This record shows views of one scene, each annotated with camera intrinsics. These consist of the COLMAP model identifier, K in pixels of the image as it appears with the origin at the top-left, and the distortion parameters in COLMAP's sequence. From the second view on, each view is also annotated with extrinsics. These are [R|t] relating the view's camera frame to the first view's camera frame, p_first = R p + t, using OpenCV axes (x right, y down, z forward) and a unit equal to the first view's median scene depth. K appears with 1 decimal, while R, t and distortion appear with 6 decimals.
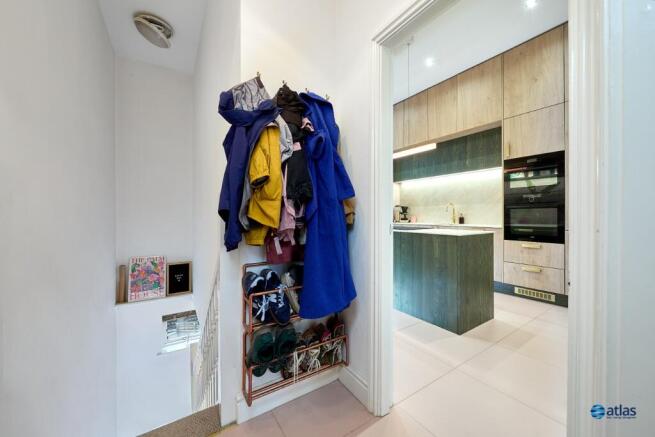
lens RADIAL K [[250.4, 0, 327.3], [0, 250.4, 214.2], [0, 0, 1]] dist [0.000100, -0.000120]
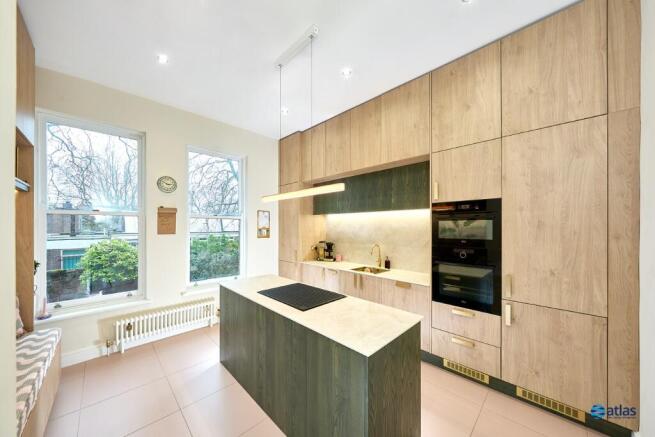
lens RADIAL K [[226.8, 0, 327.7], [0, 226.8, 225.6], [0, 0, 1]] dist [-0.002325, -0.000093]
pose [[0.980078, 0.002473, 0.198599, 0.215317], [-0.002153, 0.999996, -0.001828, -0.134353], [-0.198602, 0.001364, 0.980079, 0.329114]]
